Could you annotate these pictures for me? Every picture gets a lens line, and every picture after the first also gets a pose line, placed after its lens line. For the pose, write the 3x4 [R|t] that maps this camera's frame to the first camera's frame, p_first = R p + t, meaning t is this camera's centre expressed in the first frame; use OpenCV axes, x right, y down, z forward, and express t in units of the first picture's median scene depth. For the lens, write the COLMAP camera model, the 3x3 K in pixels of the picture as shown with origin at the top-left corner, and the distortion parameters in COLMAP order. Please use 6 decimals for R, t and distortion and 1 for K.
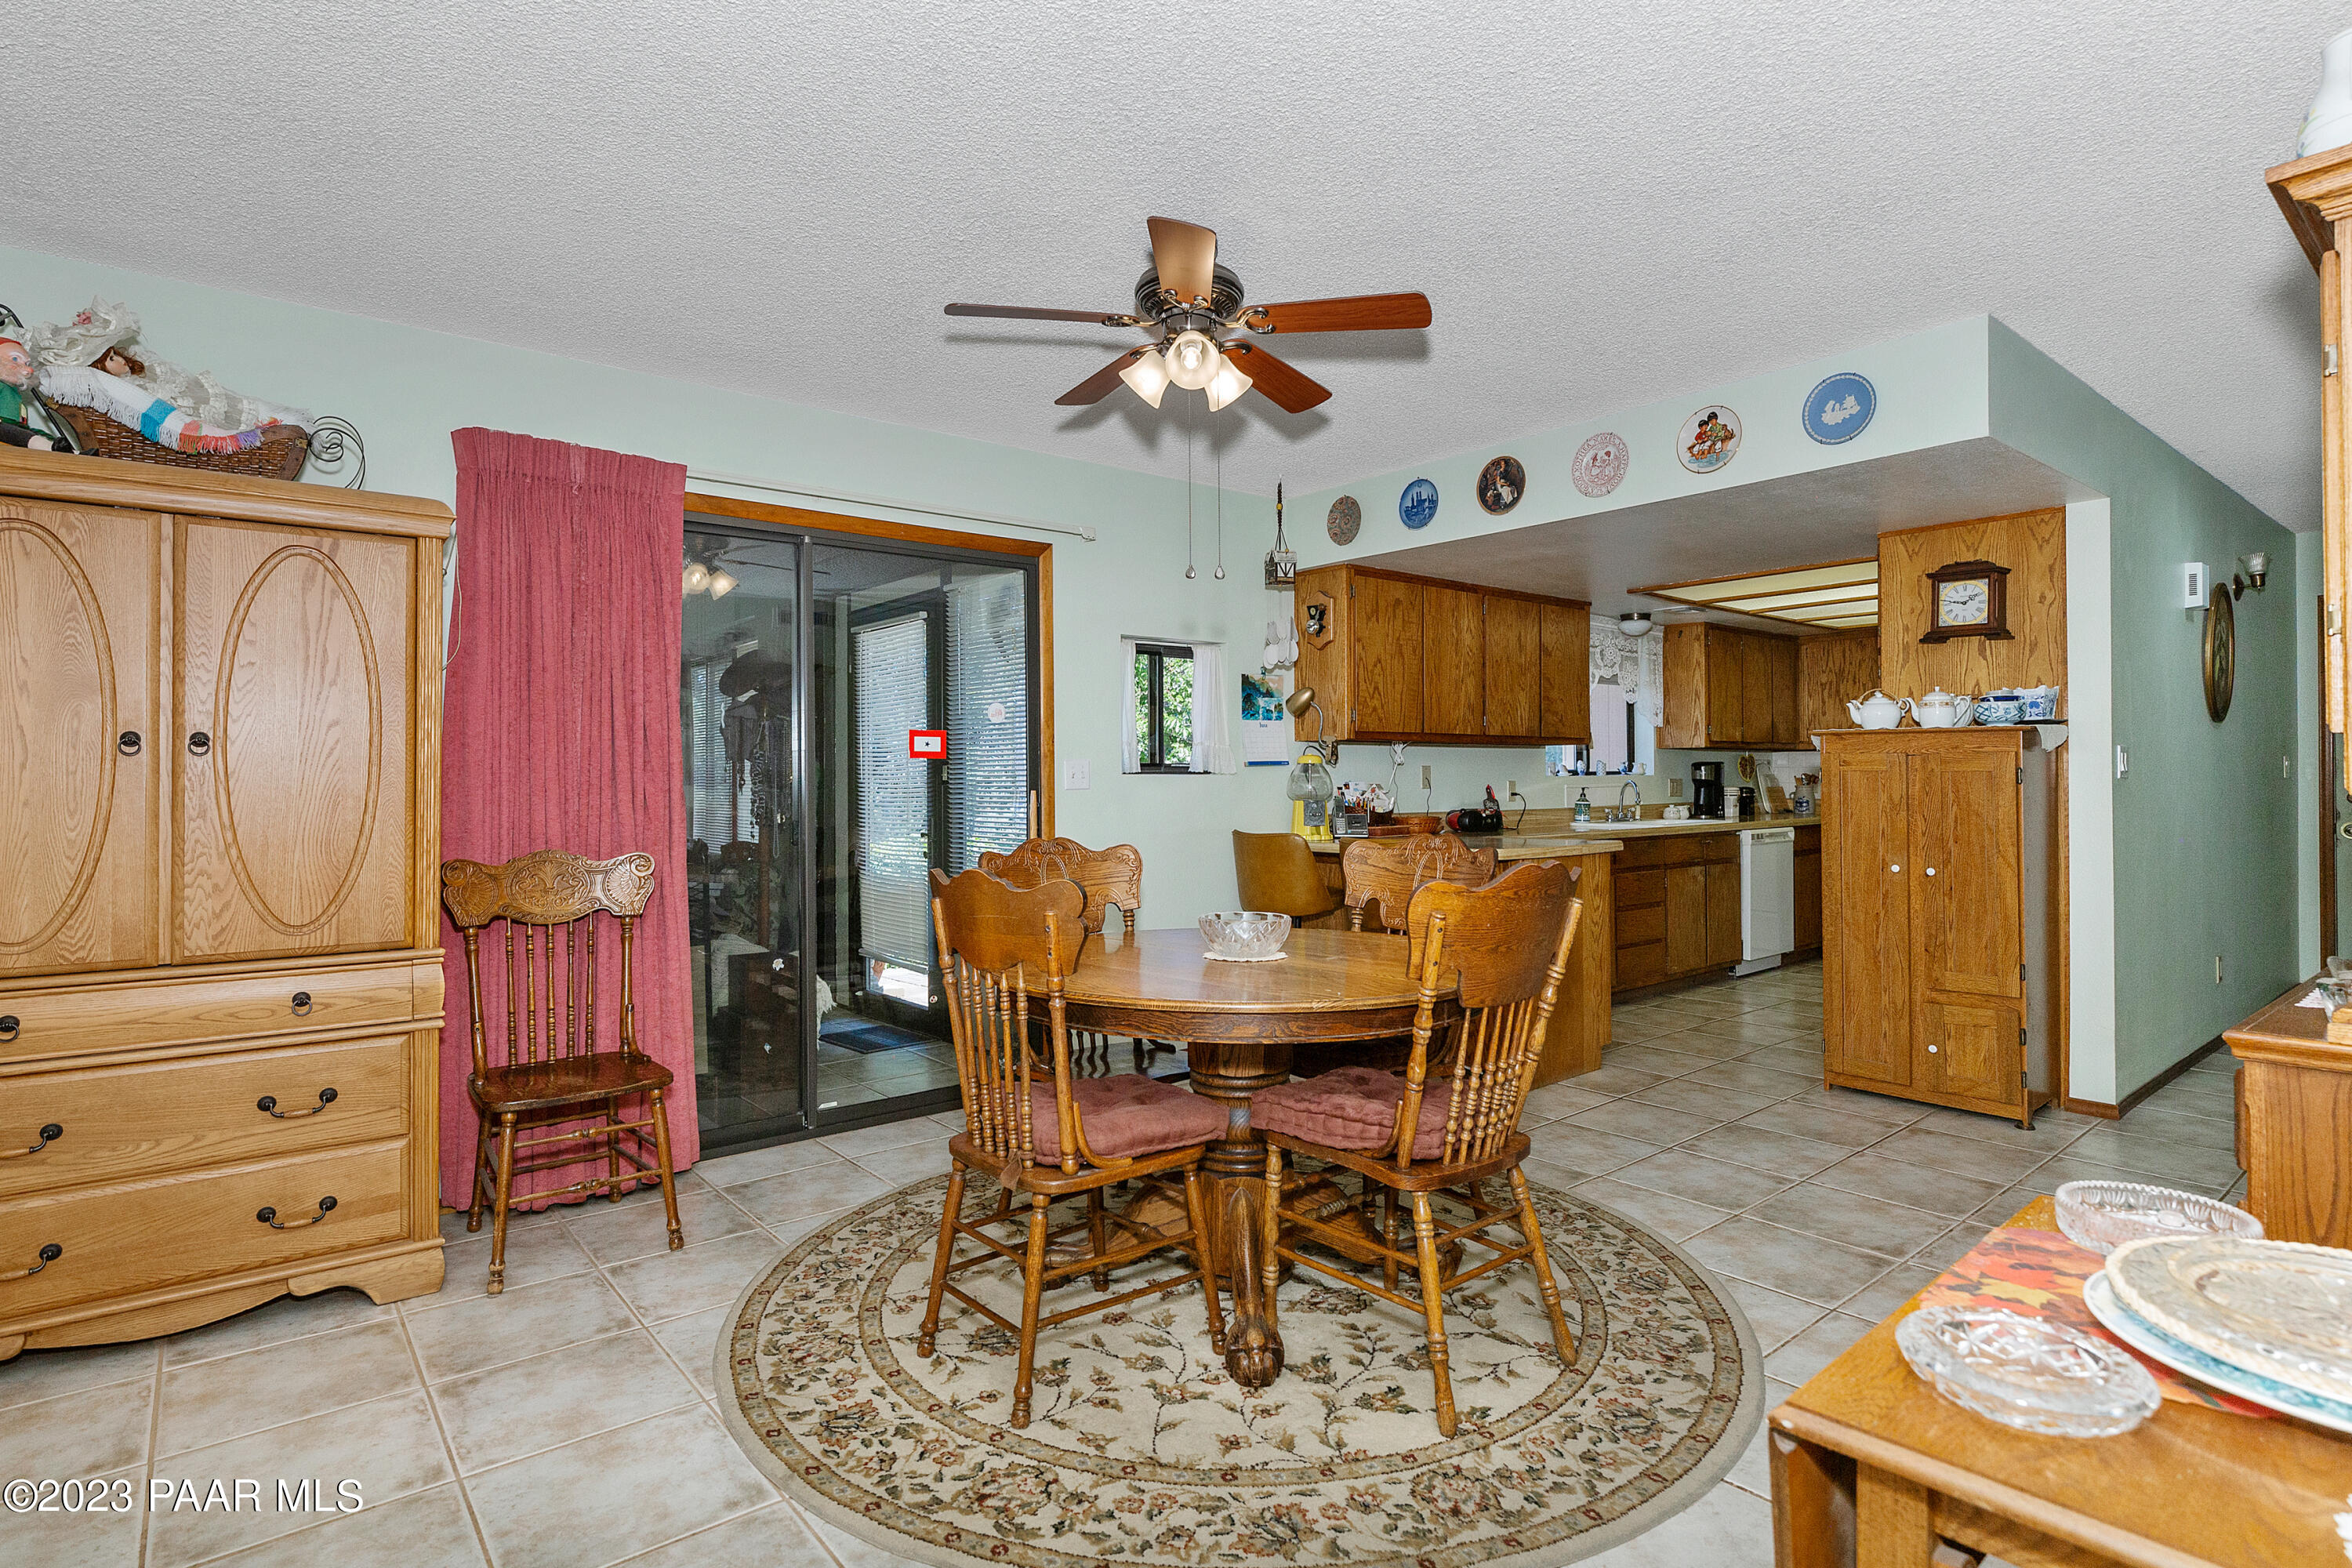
lens RADIAL K [[1192.7, 0, 1178.8], [0, 1192.7, 766.3], [0, 0, 1]] dist [-0.001286, 0.000256]
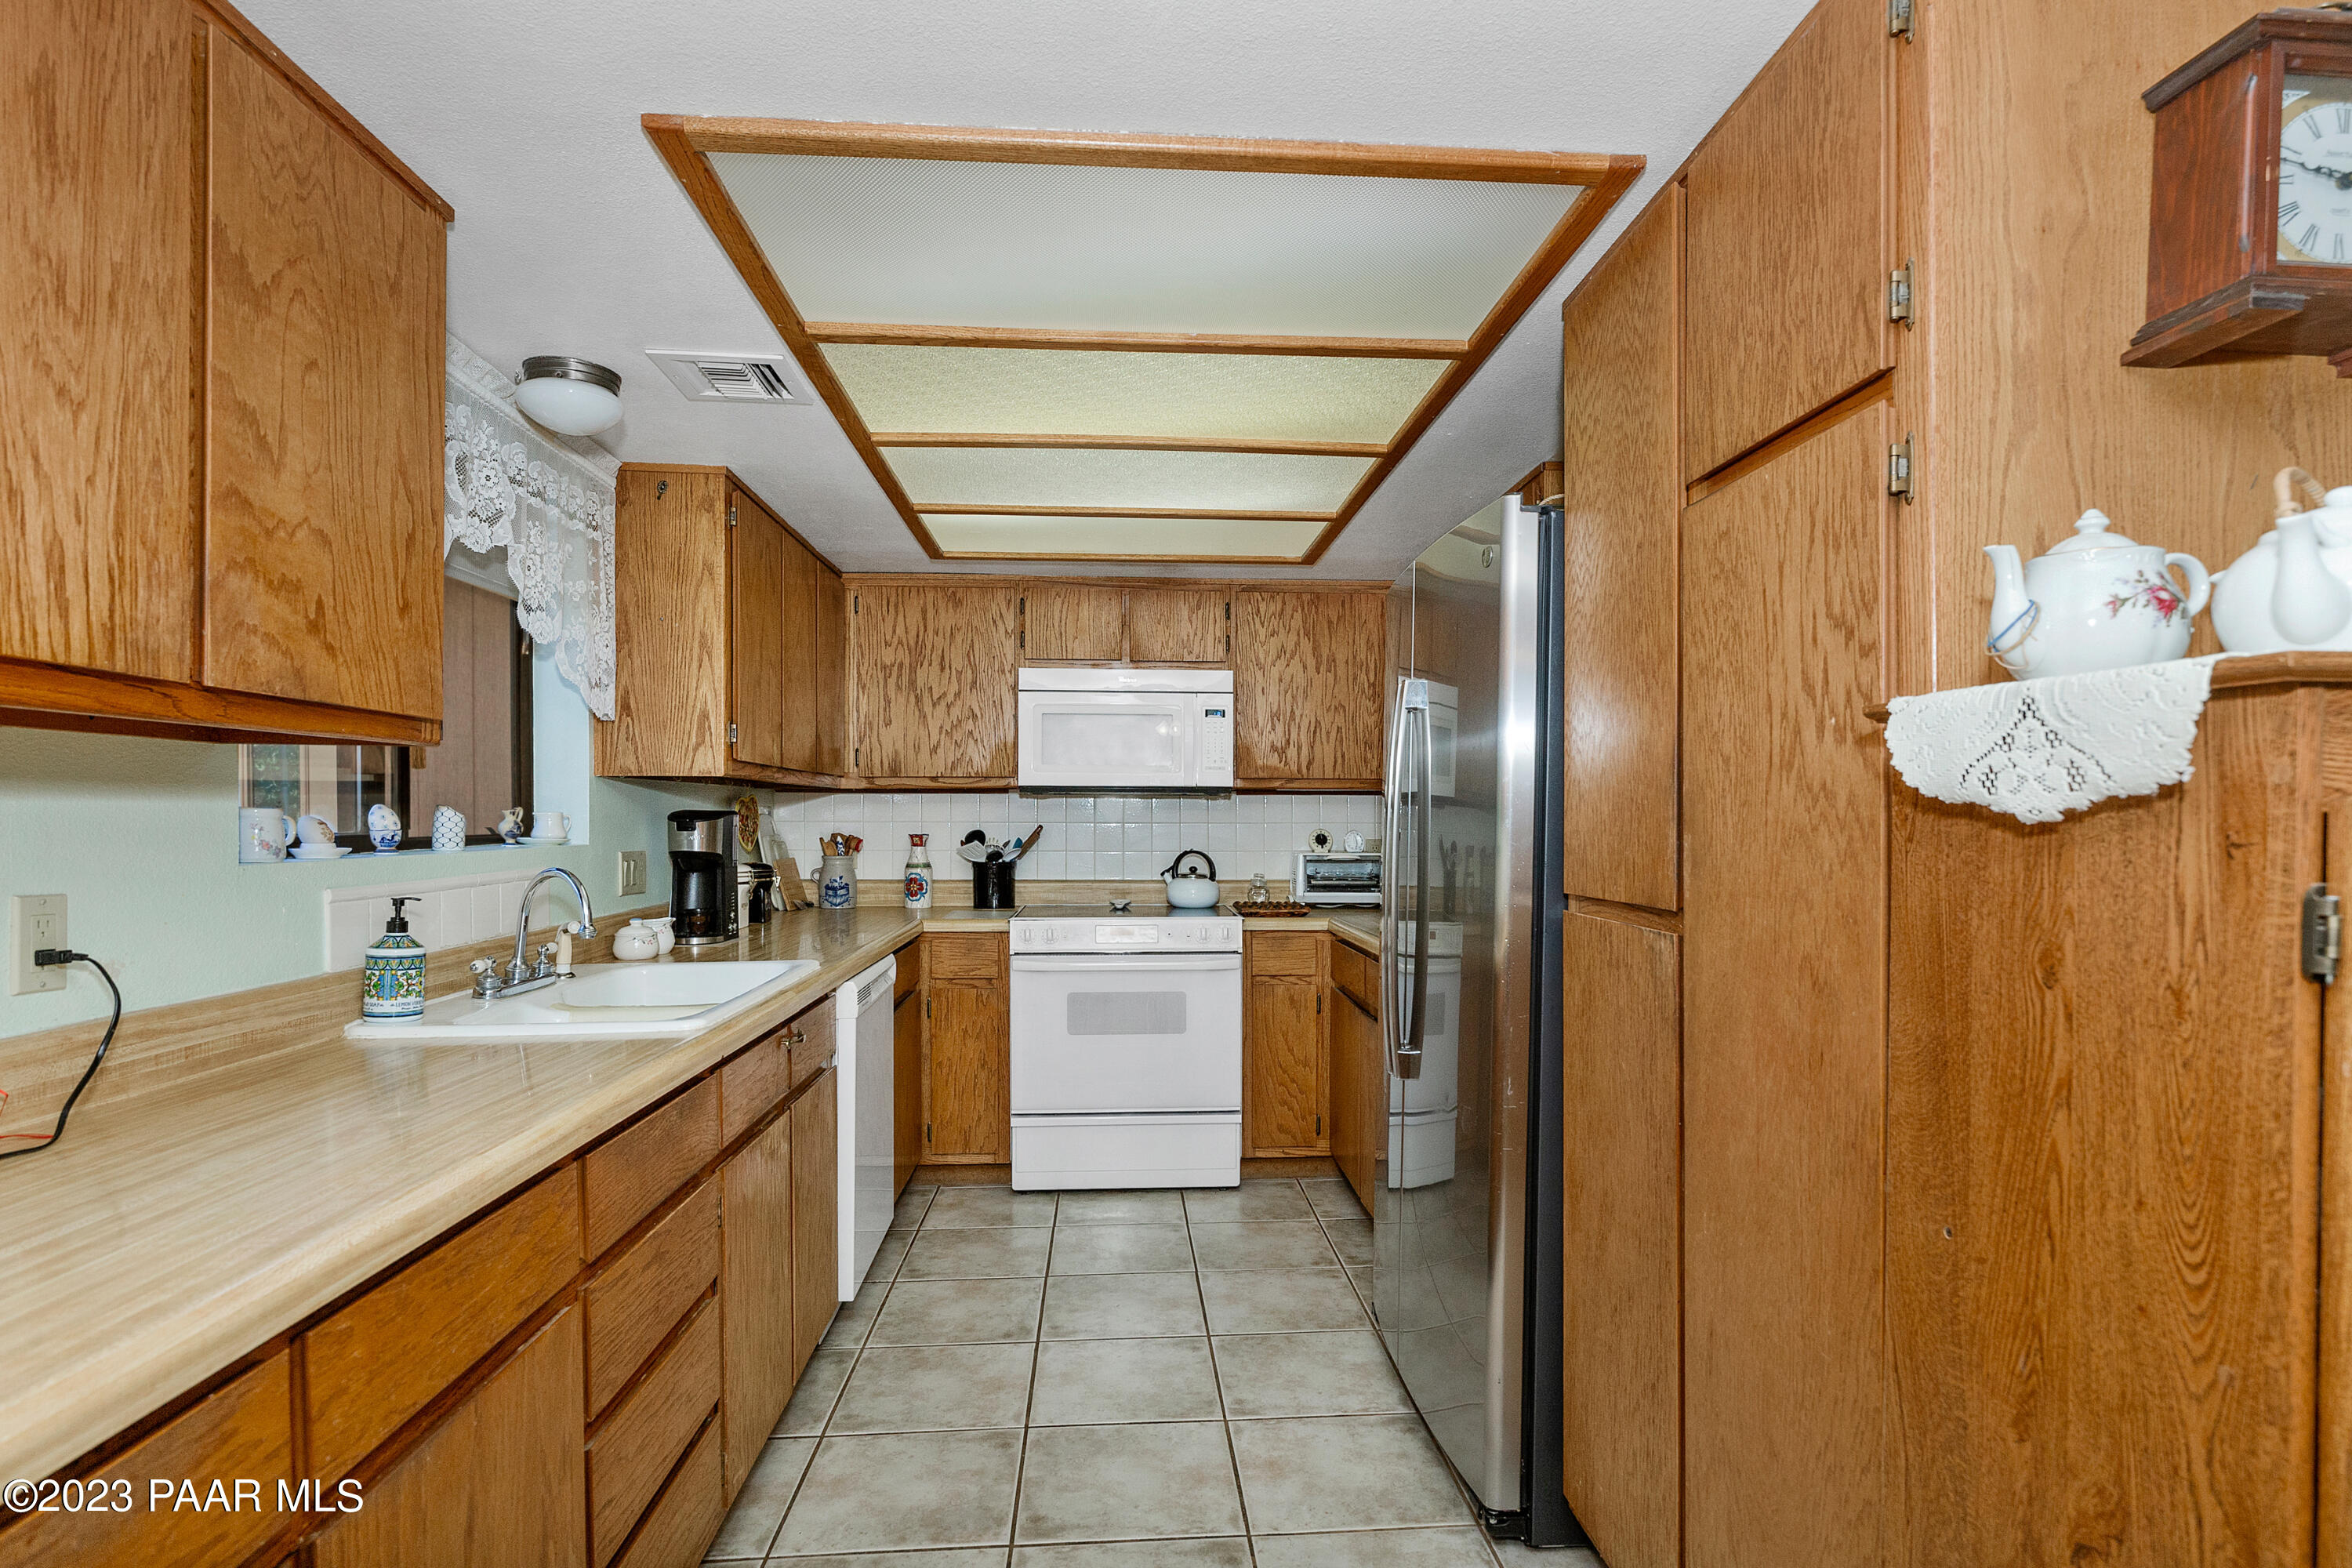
lens RADIAL K [[1176.8, 0, 1173.3], [0, 1176.8, 813.9], [0, 0, 1]] dist [-0.002984, 0.001270]
pose [[0.579881, 0.006917, 0.814672, 0.213844], [-0.009021, 0.999957, -0.002068, -0.003697], [-0.814651, -0.006150, 0.579919, 0.674855]]
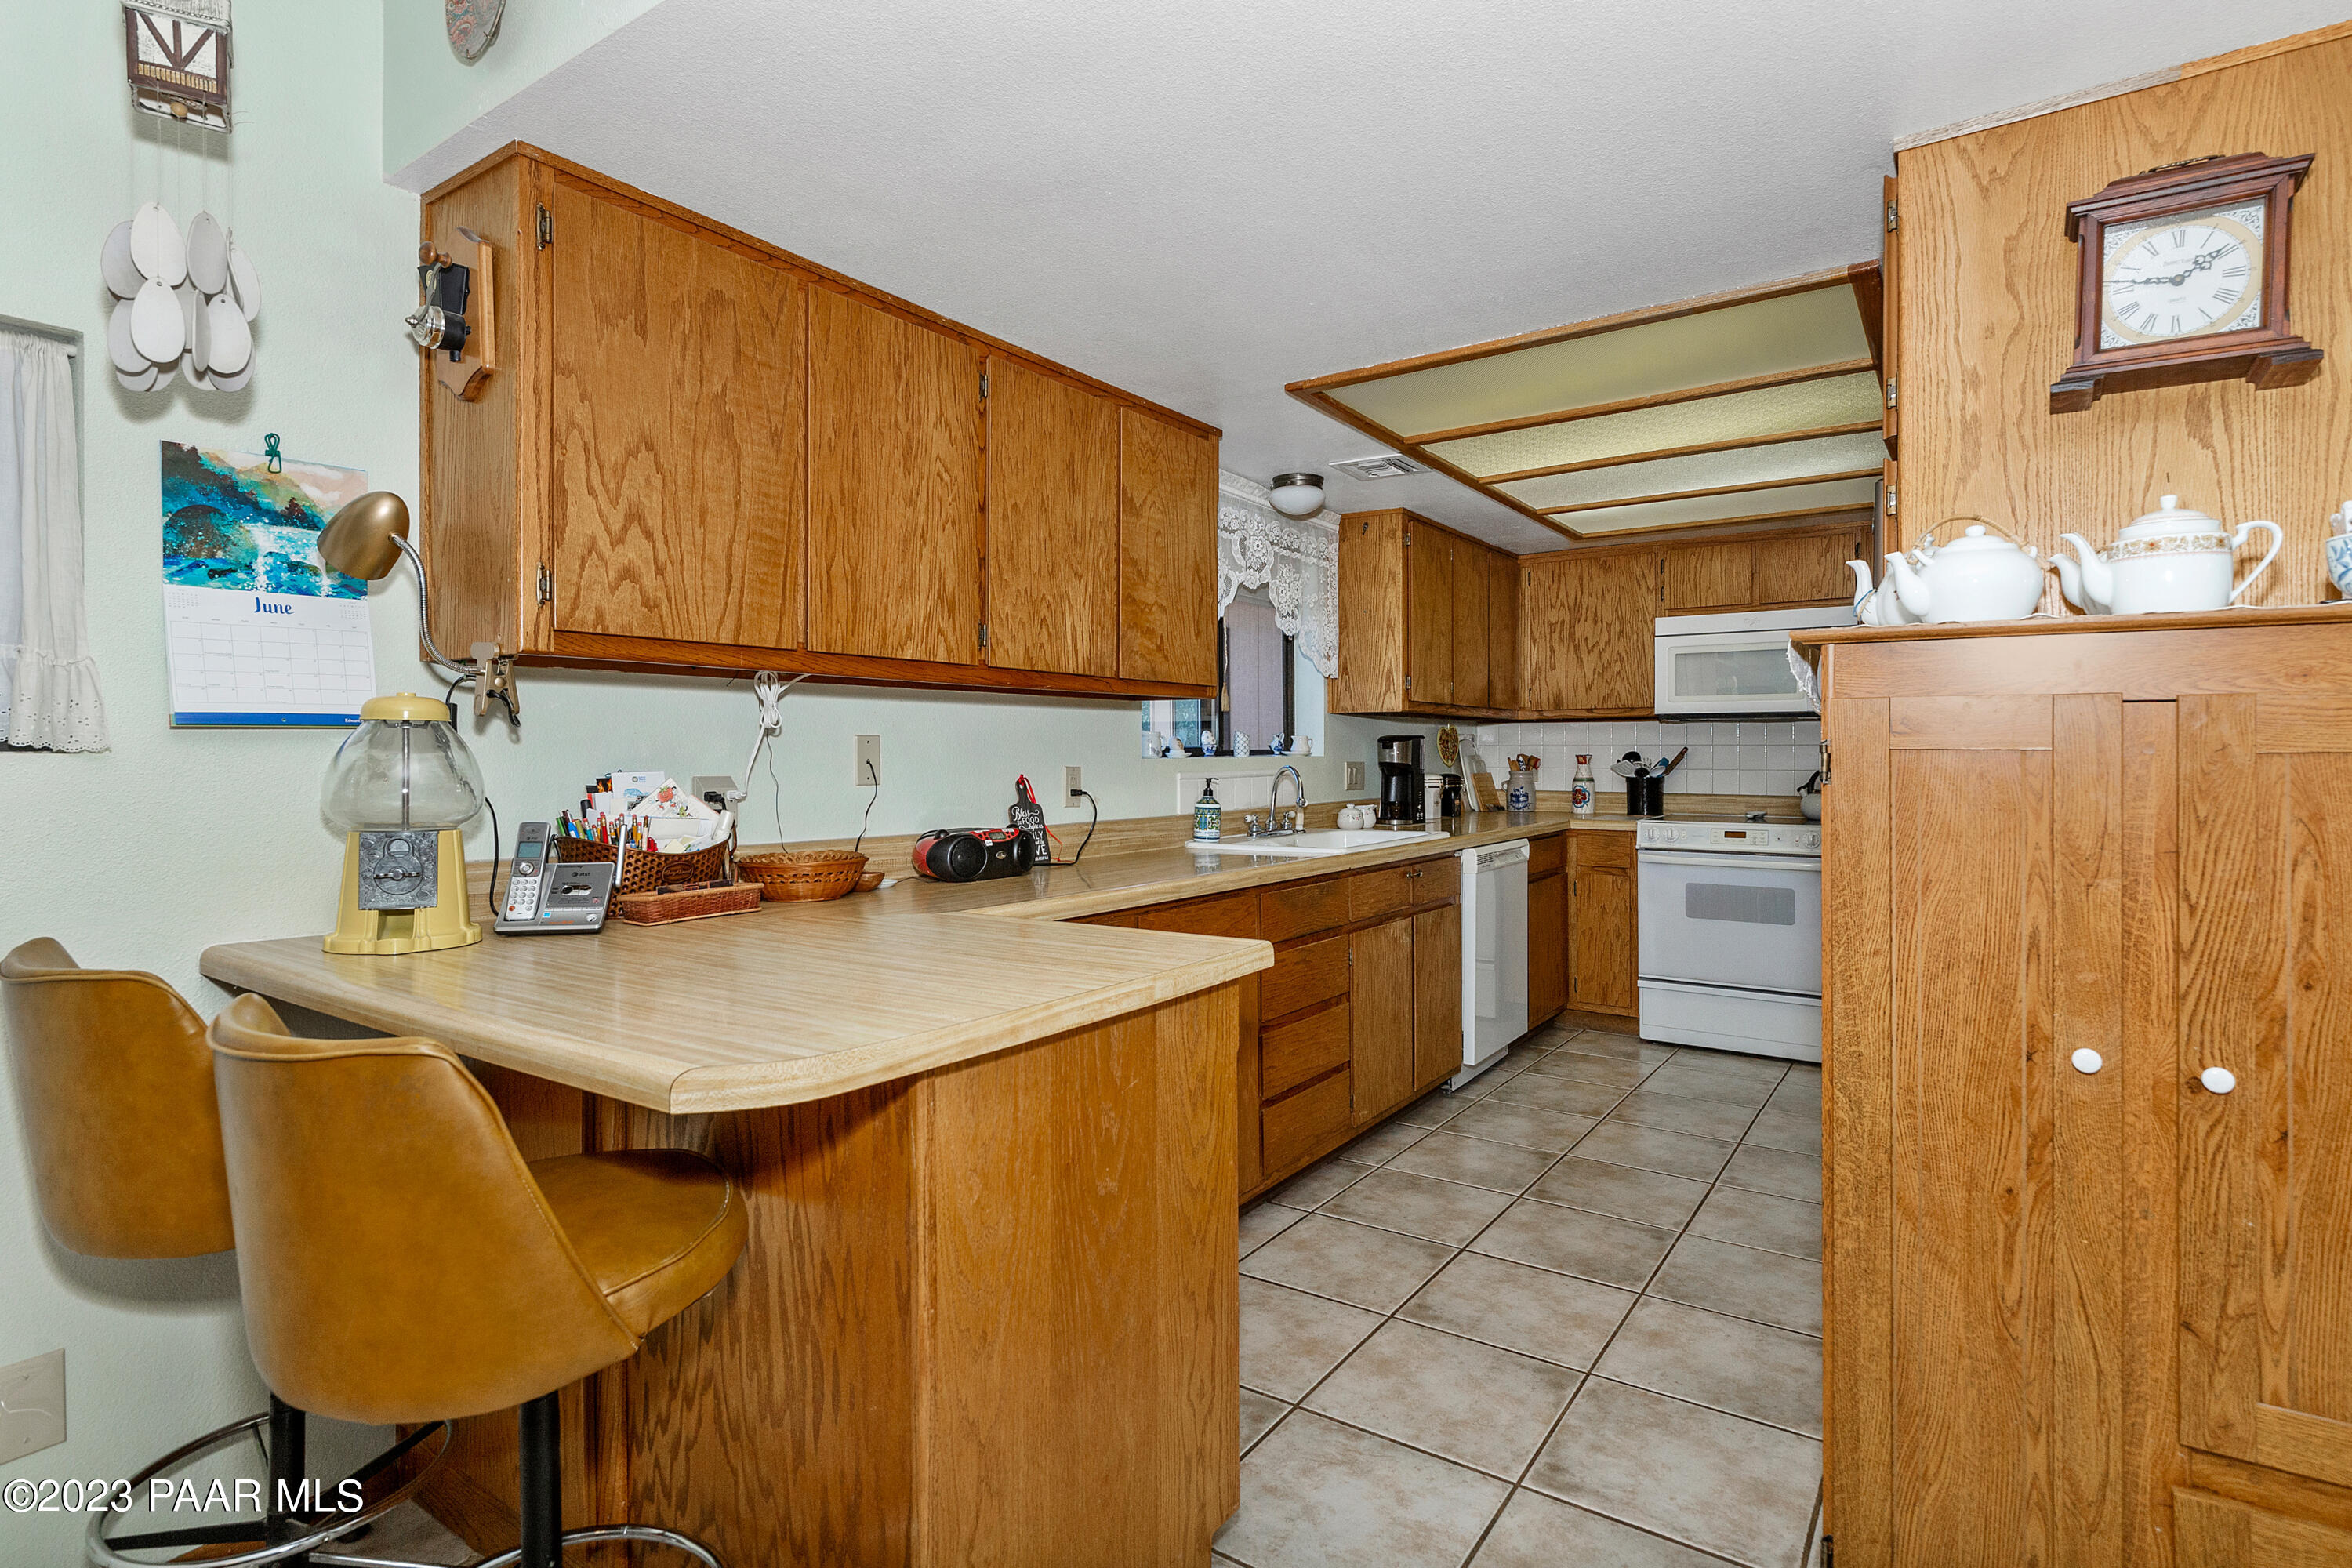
lens RADIAL K [[1120.2, 0, 1172.6], [0, 1120.2, 742.6], [0, 0, 1]] dist [-0.000636, 0.000386]
pose [[0.965831, 0.006204, 0.259097, 0.185807], [-0.005574, 0.999979, -0.003169, 0.002773], [-0.259112, 0.001616, 0.965846, 0.495604]]
